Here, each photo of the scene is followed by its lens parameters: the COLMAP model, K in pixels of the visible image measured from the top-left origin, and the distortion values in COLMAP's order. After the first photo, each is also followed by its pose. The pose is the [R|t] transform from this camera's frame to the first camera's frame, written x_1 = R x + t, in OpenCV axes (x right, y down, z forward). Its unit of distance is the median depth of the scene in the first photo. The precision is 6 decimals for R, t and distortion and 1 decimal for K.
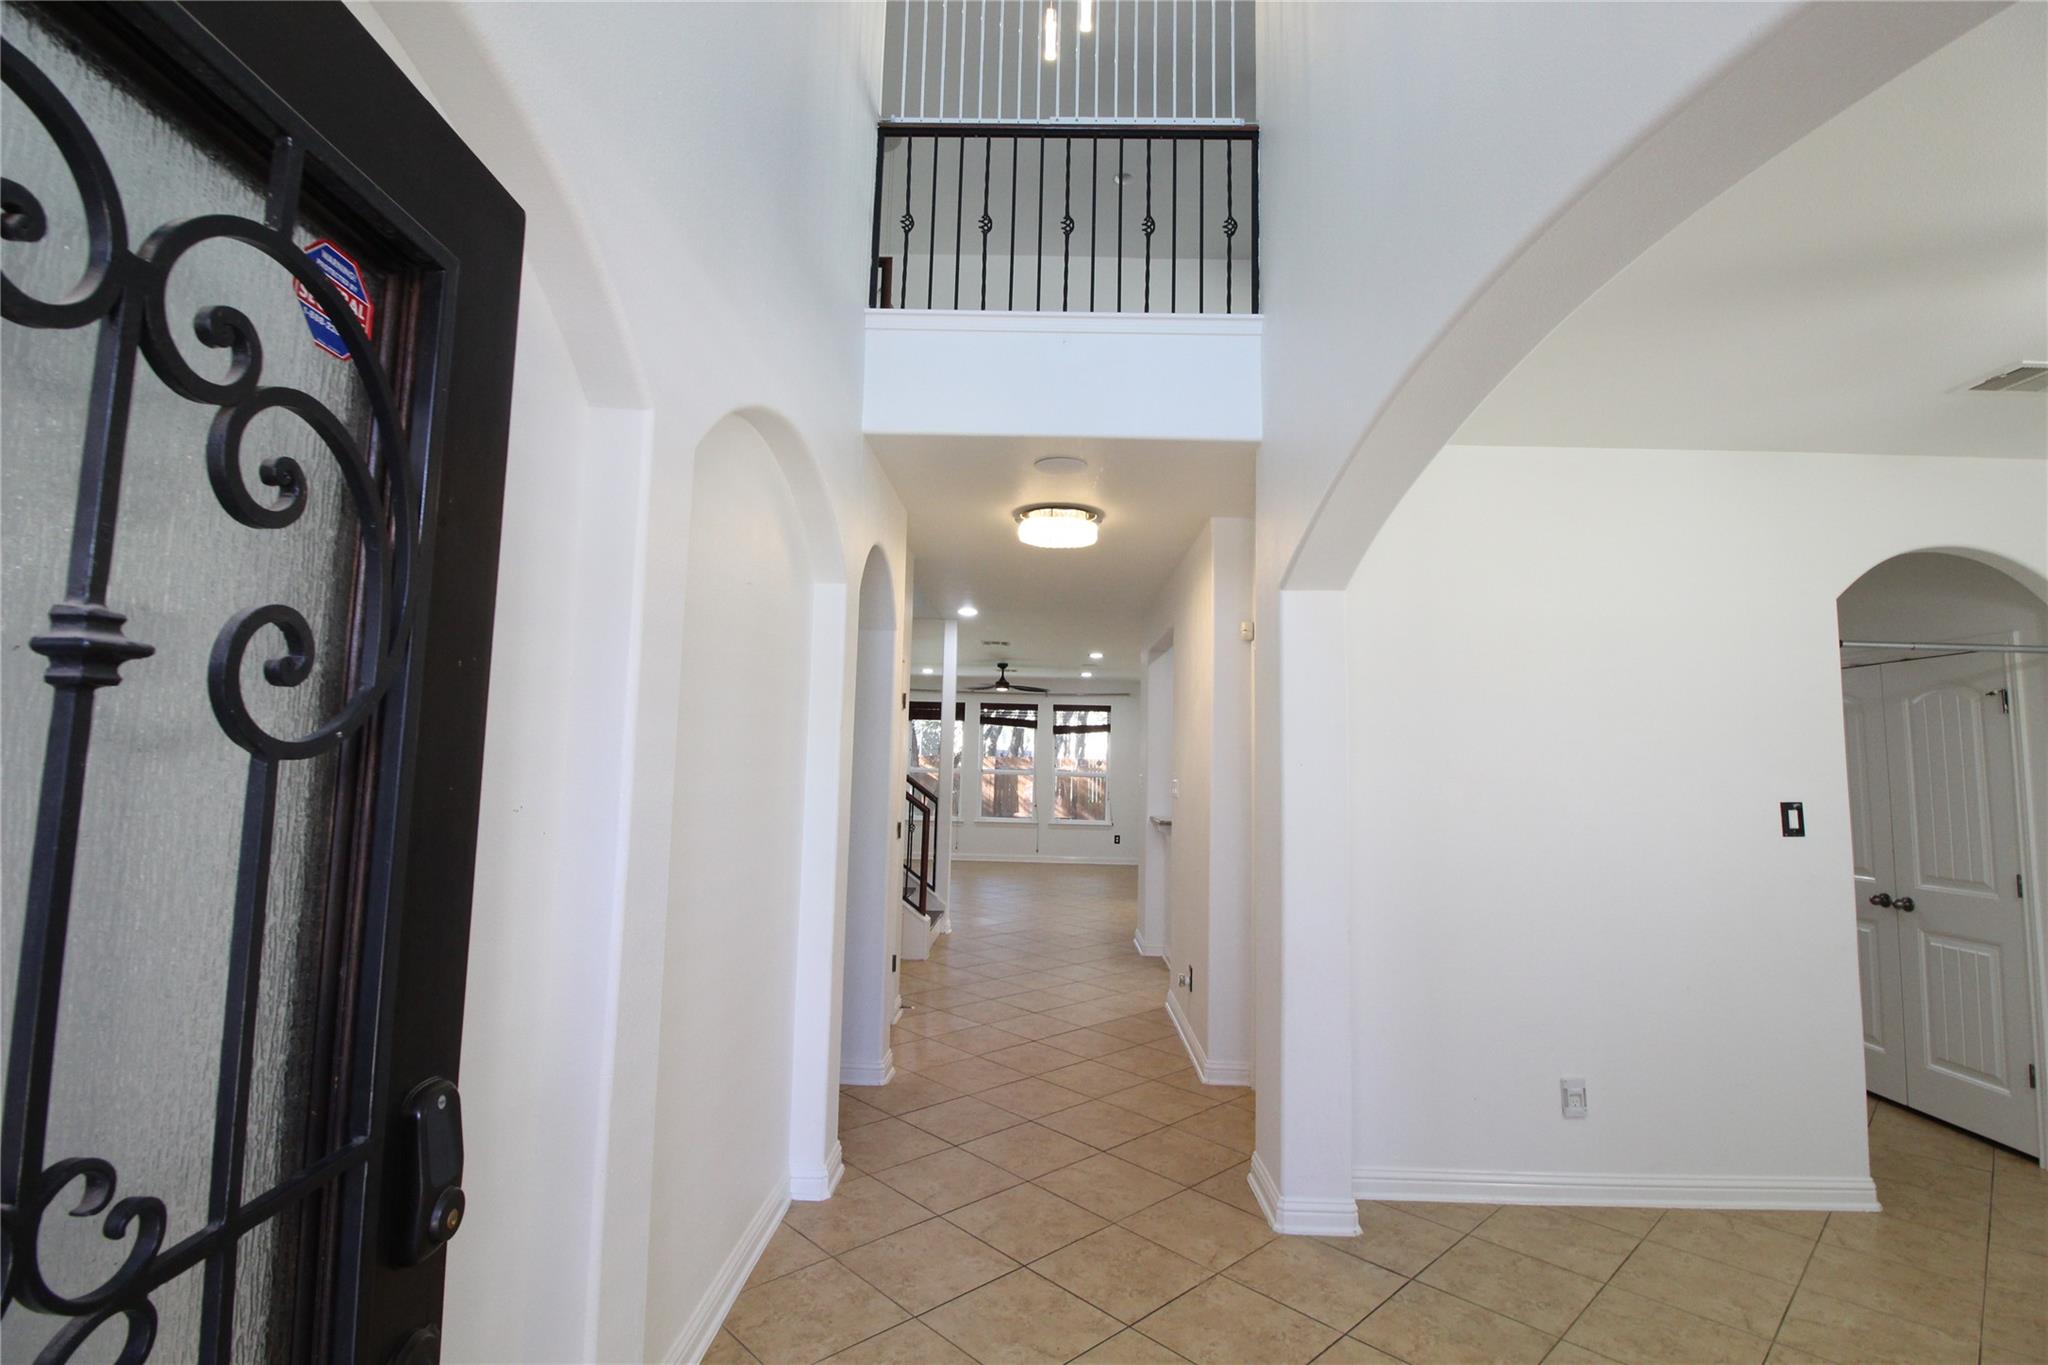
lens RADIAL K [[950.8, 0, 1017.7], [0, 950.8, 686.3], [0, 0, 1]] dist [-0.006788, -0.008192]
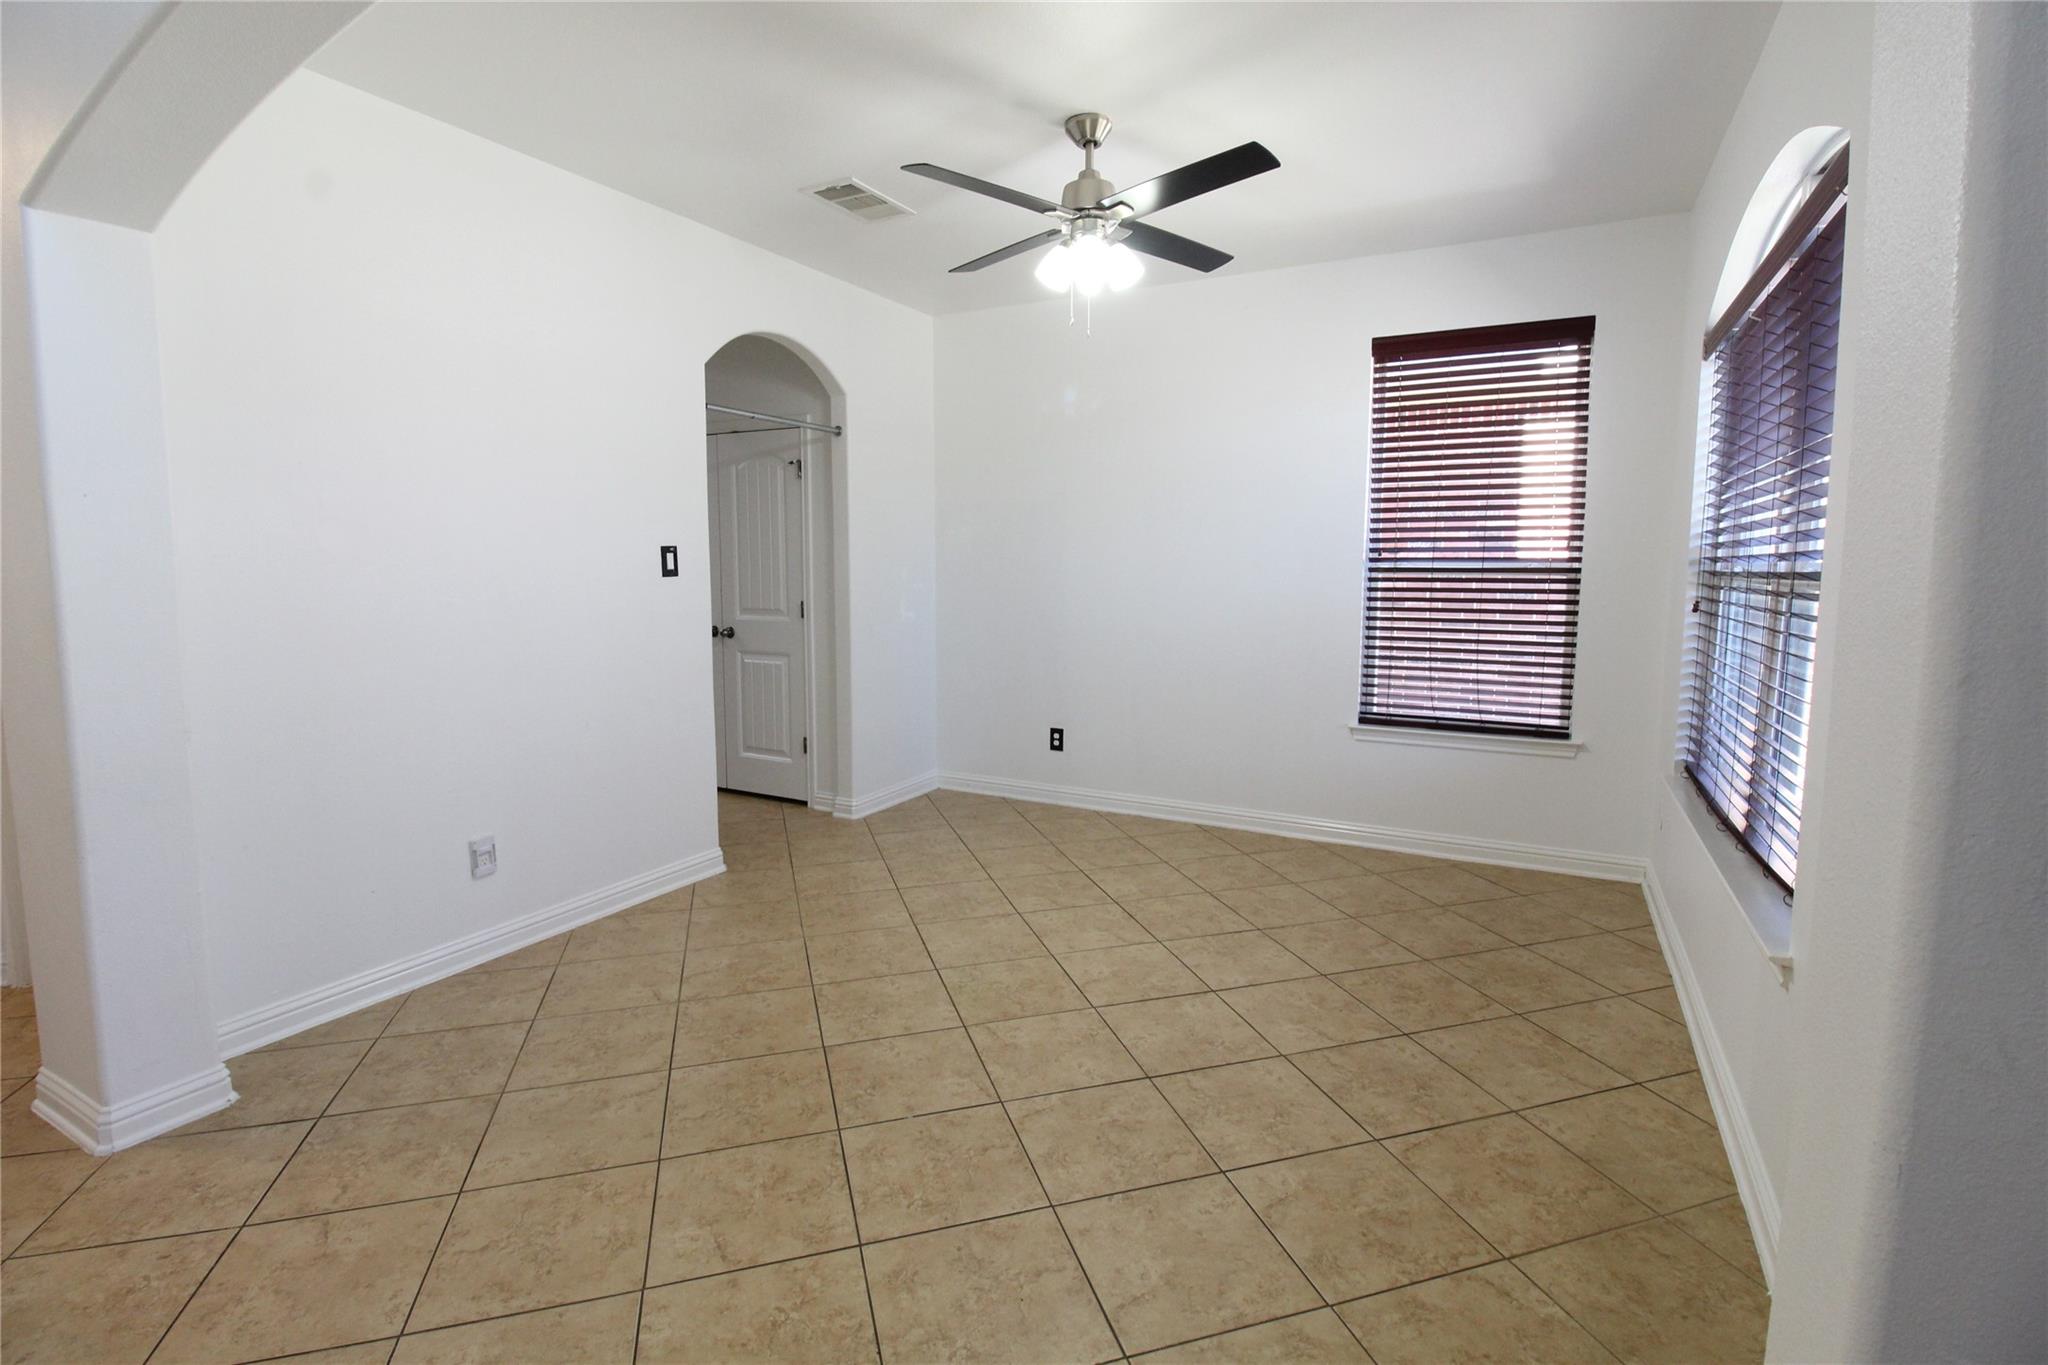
lens RADIAL K [[950.8, 0, 1060.2], [0, 950.8, 646.9], [0, 0, 1]] dist [-0.006788, -0.008192]
pose [[0.434044, -0.109432, 0.894221, 0.002658], [-0.069412, 0.985582, 0.154304, 0.035168], [-0.898214, -0.129045, 0.420190, 0.095547]]
